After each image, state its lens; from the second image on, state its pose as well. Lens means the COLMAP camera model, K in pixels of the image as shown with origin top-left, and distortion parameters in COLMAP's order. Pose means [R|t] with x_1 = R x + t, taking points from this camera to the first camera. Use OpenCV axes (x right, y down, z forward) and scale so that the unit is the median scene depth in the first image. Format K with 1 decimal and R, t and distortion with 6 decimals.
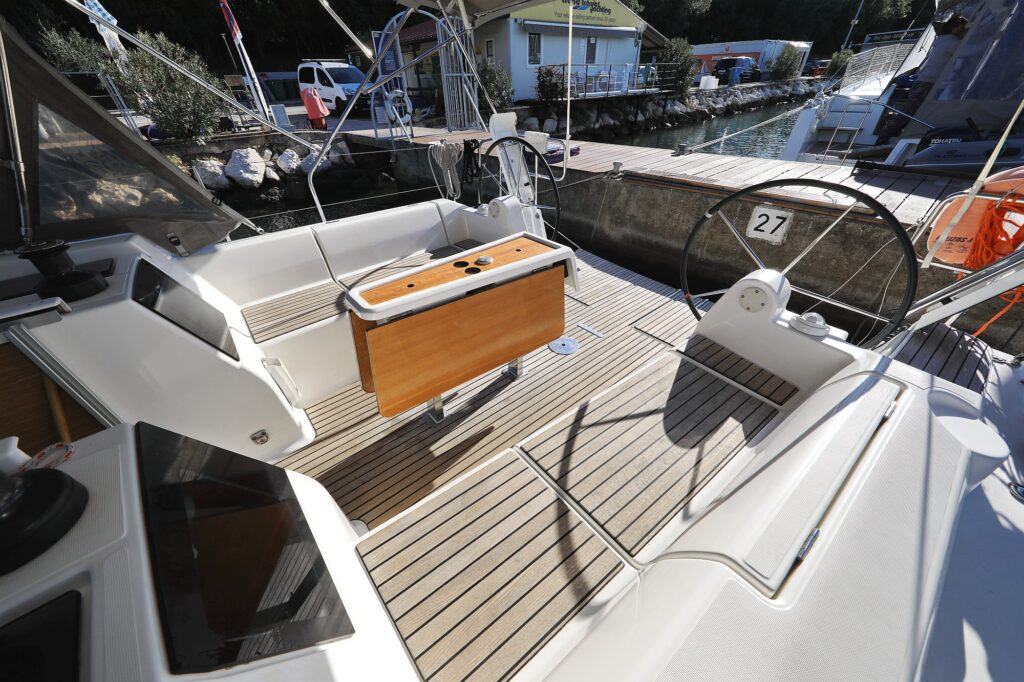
lens RADIAL K [[365.4, 0, 512.0], [0, 365.4, 341.0], [0, 0, 1]] dist [0.001373, 0.000011]
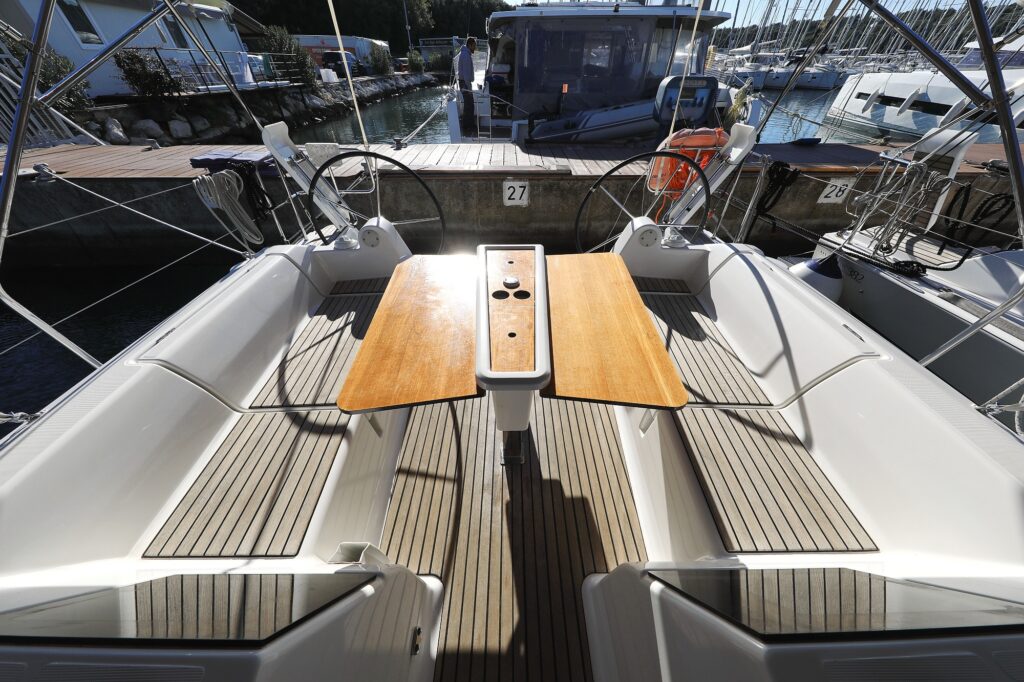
lens RADIAL K [[338.7, 0, 513.0], [0, 338.7, 331.8], [0, 0, 1]] dist [0.027223, -0.005420]
pose [[0.633461, -0.454748, 0.626044, -0.297267], [0.437871, 0.877742, 0.194519, -0.119341], [-0.637963, 0.150906, 0.755136, 0.147463]]
